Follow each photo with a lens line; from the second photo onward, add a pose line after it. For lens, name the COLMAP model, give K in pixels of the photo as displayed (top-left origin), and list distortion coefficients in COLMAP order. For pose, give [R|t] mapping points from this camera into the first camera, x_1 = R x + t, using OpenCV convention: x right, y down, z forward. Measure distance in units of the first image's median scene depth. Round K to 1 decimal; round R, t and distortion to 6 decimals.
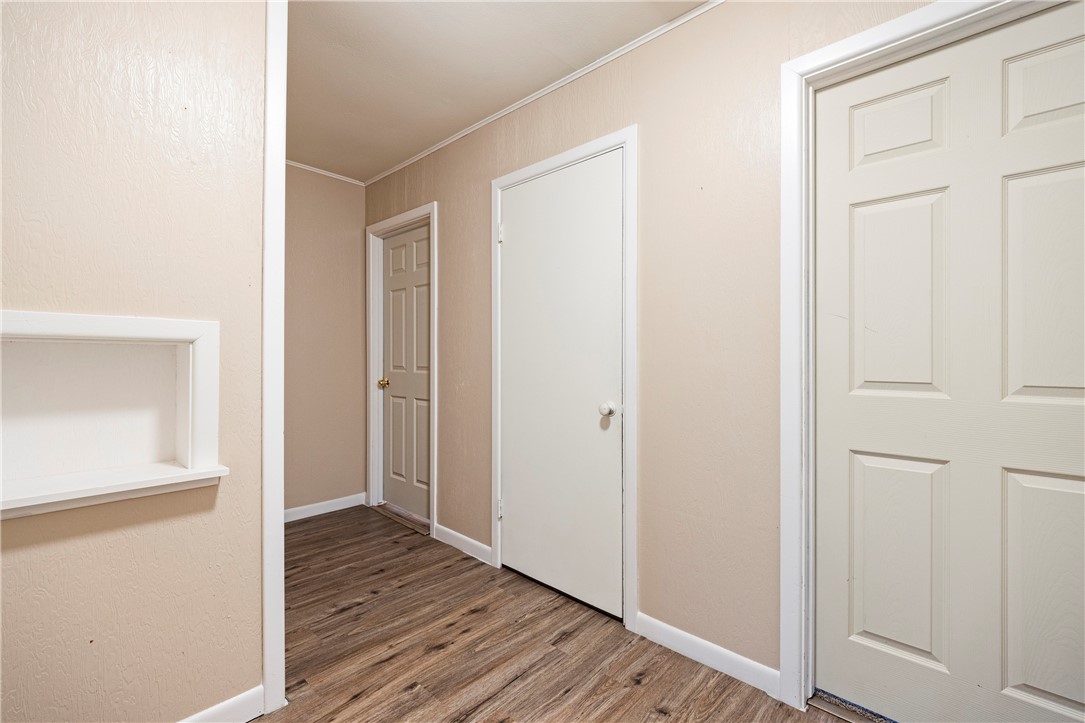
lens RADIAL K [[465.4, 0, 545.2], [0, 465.4, 359.1], [0, 0, 1]] dist [0.001108, -0.000008]
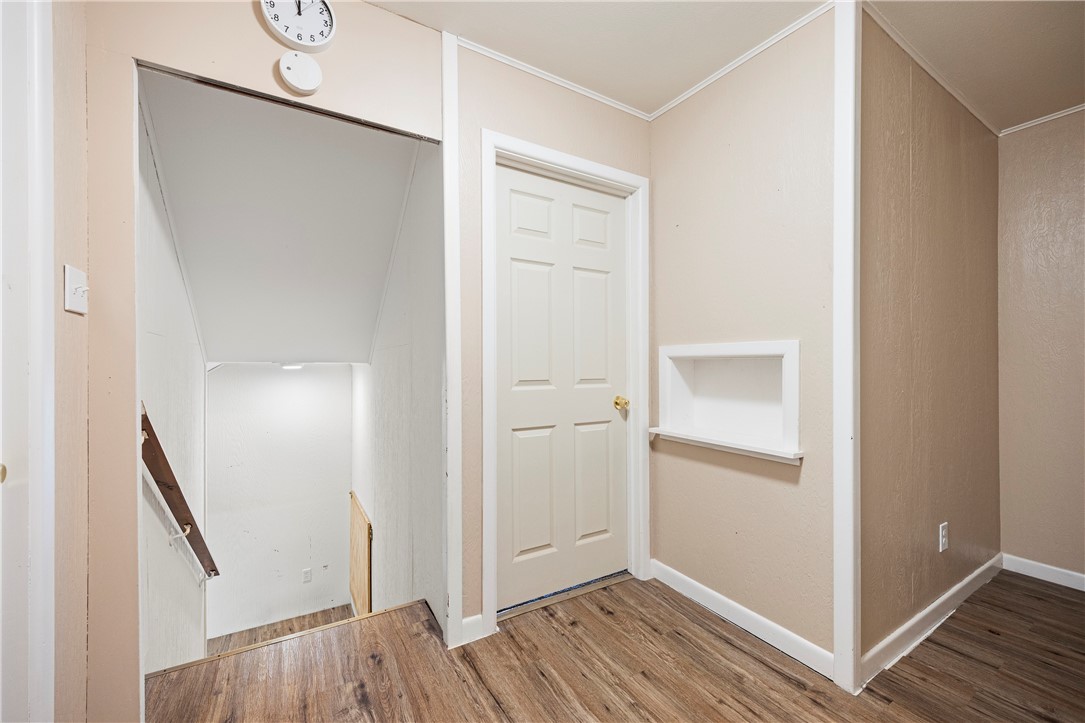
lens RADIAL K [[438.6, 0, 543.4], [0, 438.6, 364.5], [0, 0, 1]] dist [-0.002557, -0.000077]
pose [[-0.285512, -0.001942, -0.958373, 0.671112], [-0.009791, 0.999952, 0.000891, -0.007680], [0.958325, 0.009637, -0.285517, 0.662973]]
